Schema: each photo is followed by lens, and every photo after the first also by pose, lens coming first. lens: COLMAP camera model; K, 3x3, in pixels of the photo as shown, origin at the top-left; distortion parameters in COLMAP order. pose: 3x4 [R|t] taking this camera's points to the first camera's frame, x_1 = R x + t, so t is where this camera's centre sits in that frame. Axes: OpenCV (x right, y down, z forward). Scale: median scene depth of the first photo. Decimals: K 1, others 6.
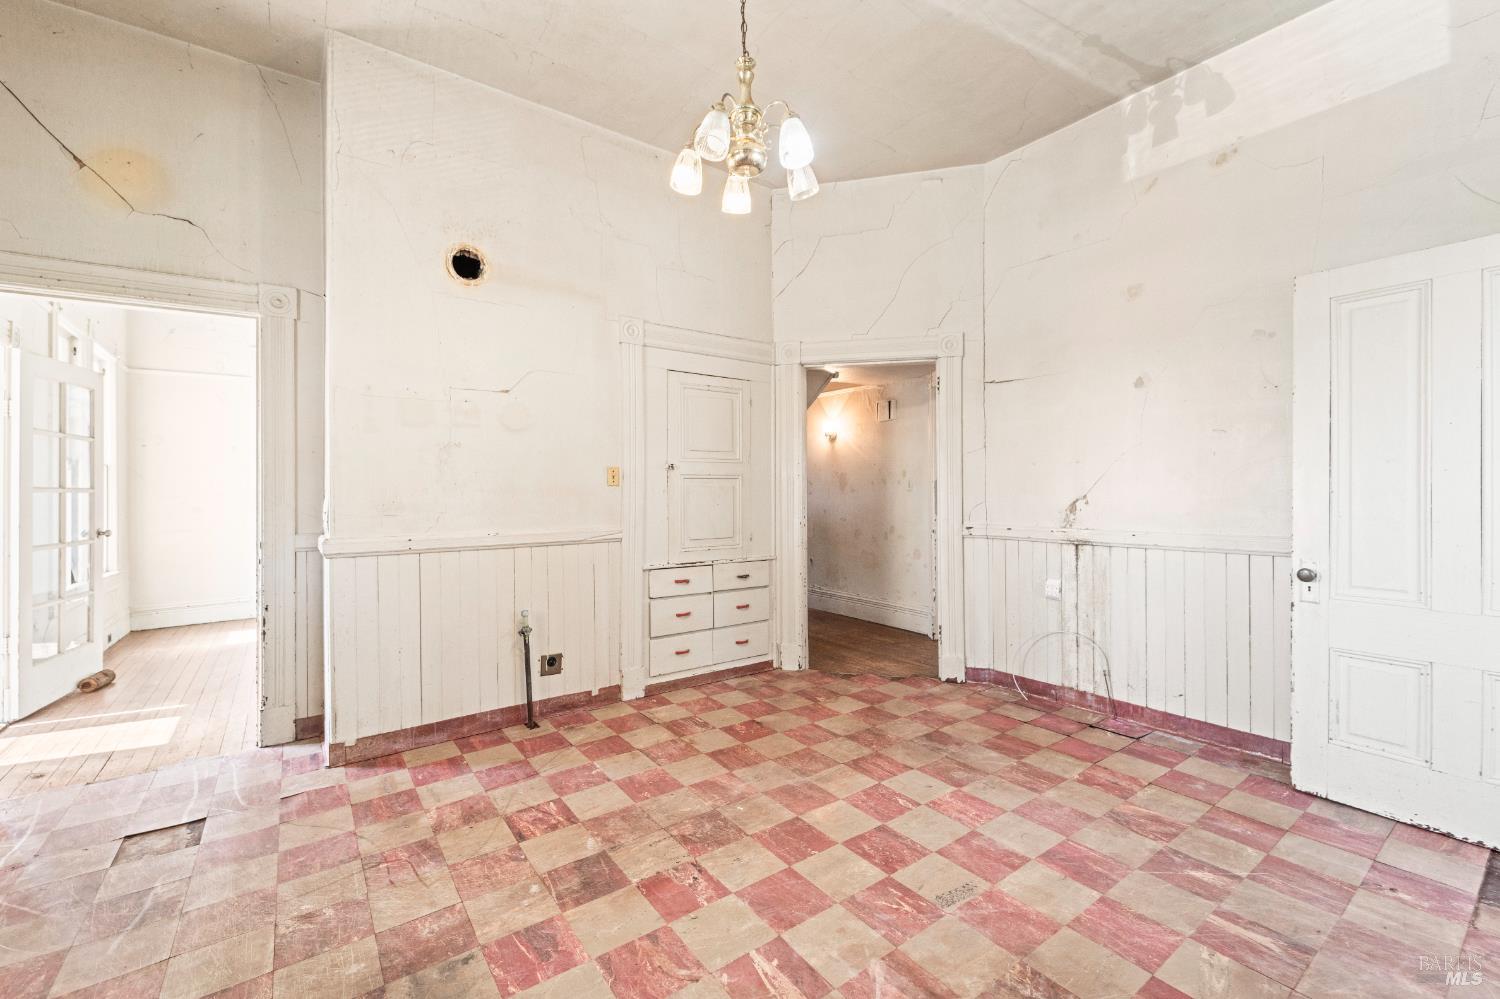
lens RADIAL K [[619.4, 0, 748.8], [0, 619.4, 489.5], [0, 0, 1]] dist [0.001460, -0.001274]
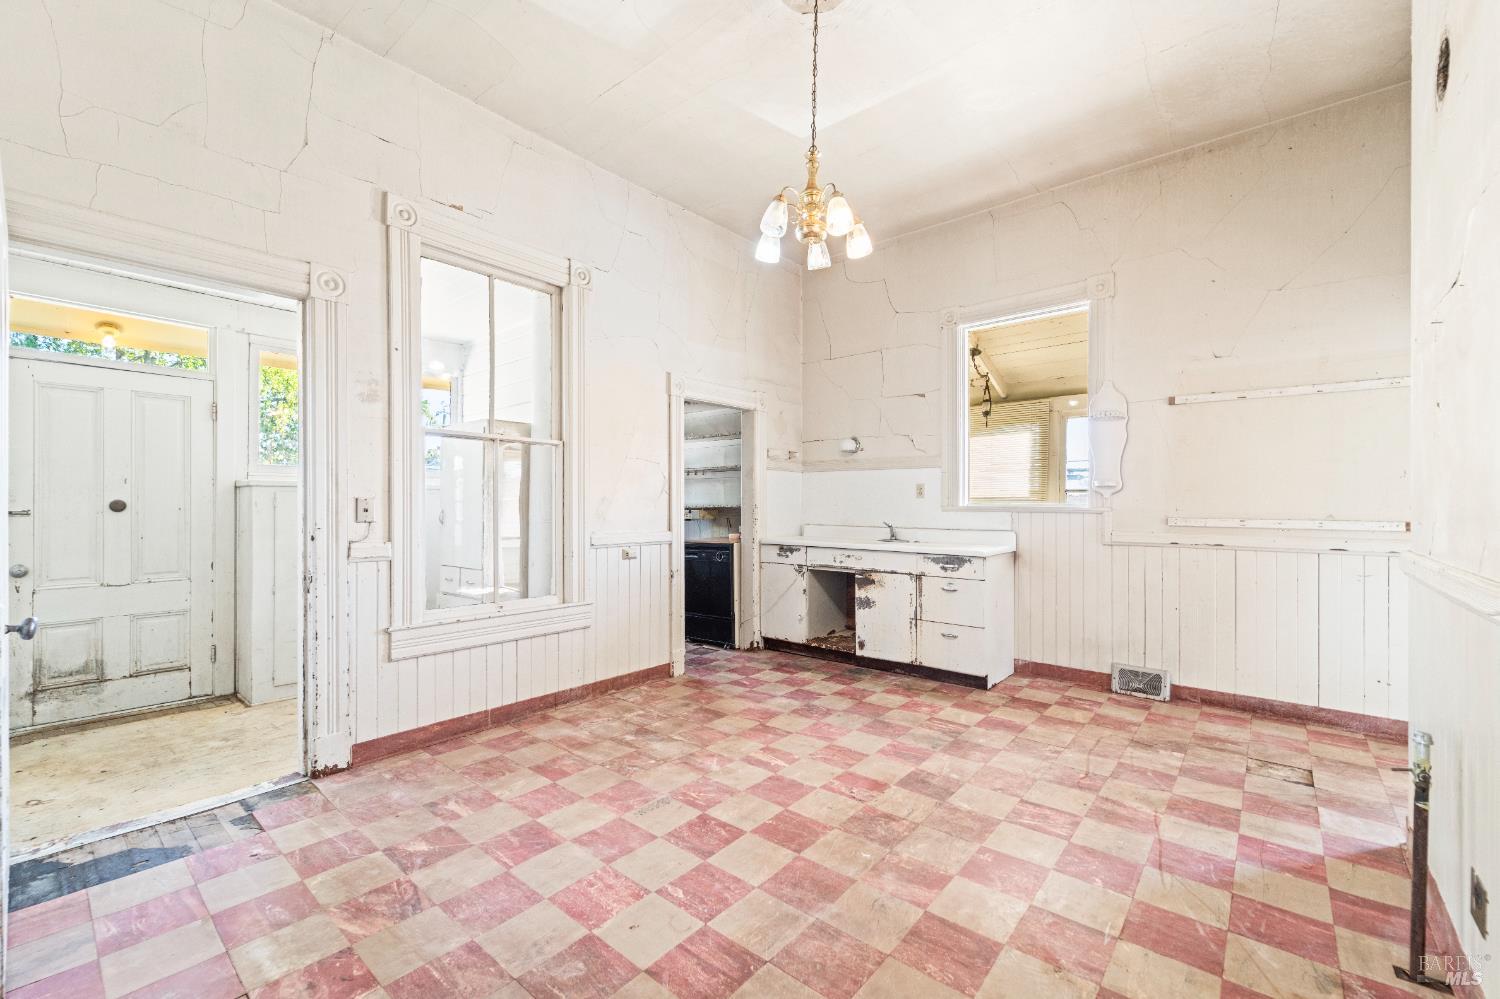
lens RADIAL K [[619.4, 0, 759.8], [0, 619.4, 503.8], [0, 0, 1]] dist [0.001460, -0.001274]
pose [[-0.966313, 0.008541, -0.257229, 0.306698], [0.008481, 0.999963, 0.001341, 0.016455], [0.257231, -0.000886, -0.966349, 1.578755]]
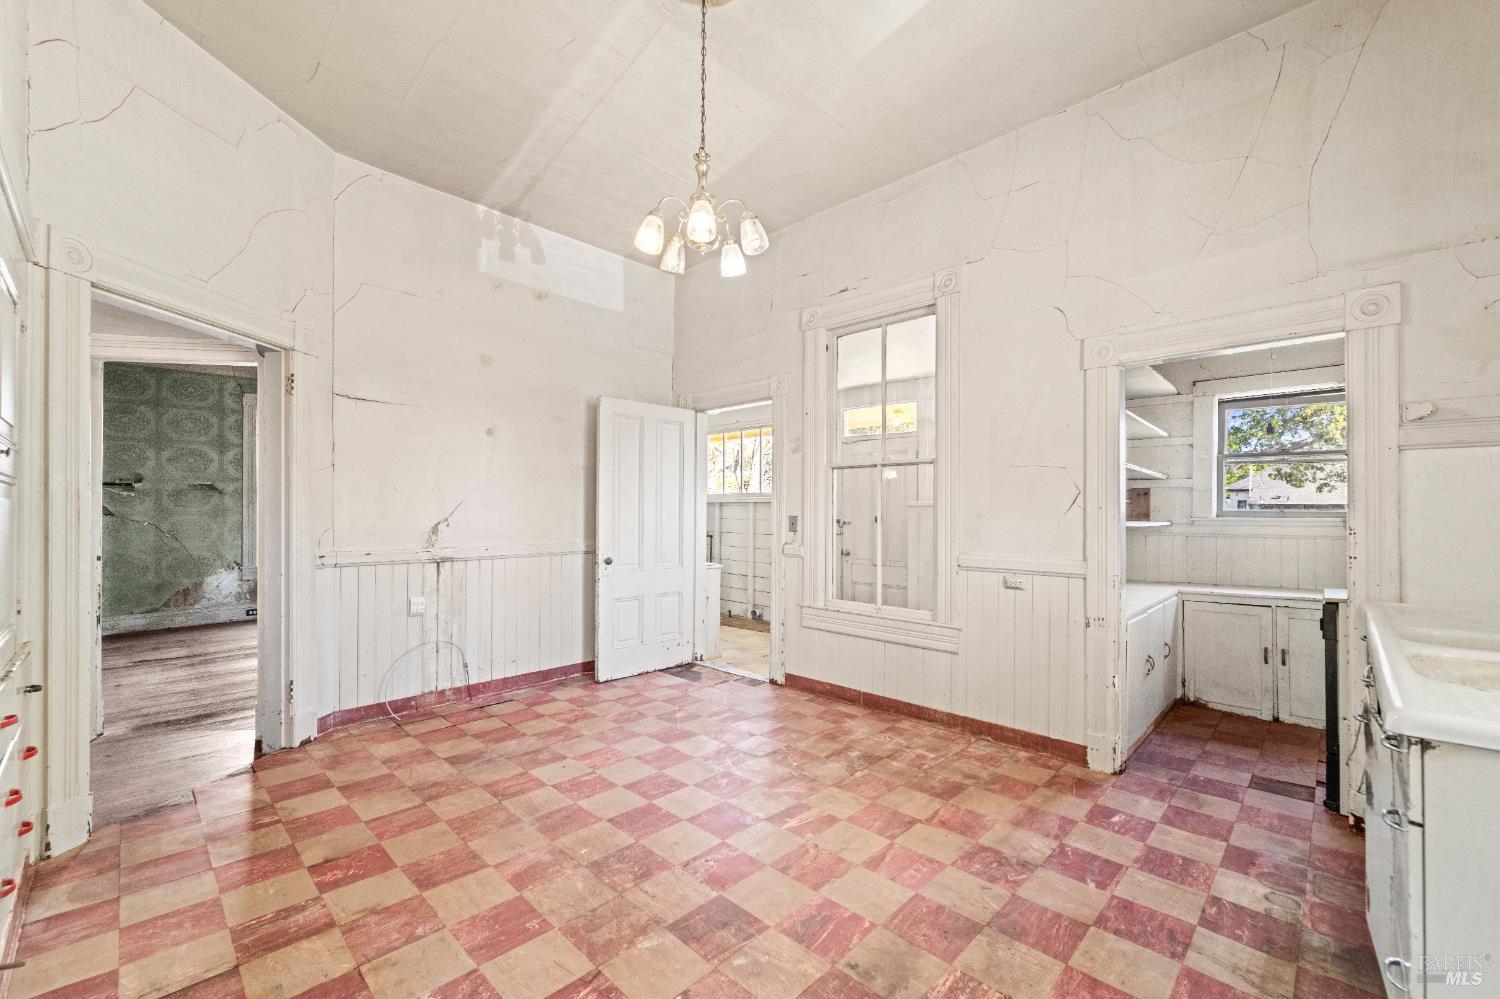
lens RADIAL K [[619.4, 0, 745.9], [0, 619.4, 508.7], [0, 0, 1]] dist [0.001460, -0.001274]
pose [[-0.170417, 0.016574, 0.985233, -0.862363], [-0.001886, 0.999851, -0.017146, 0.012259], [-0.985370, -0.004780, -0.170361, 0.806524]]
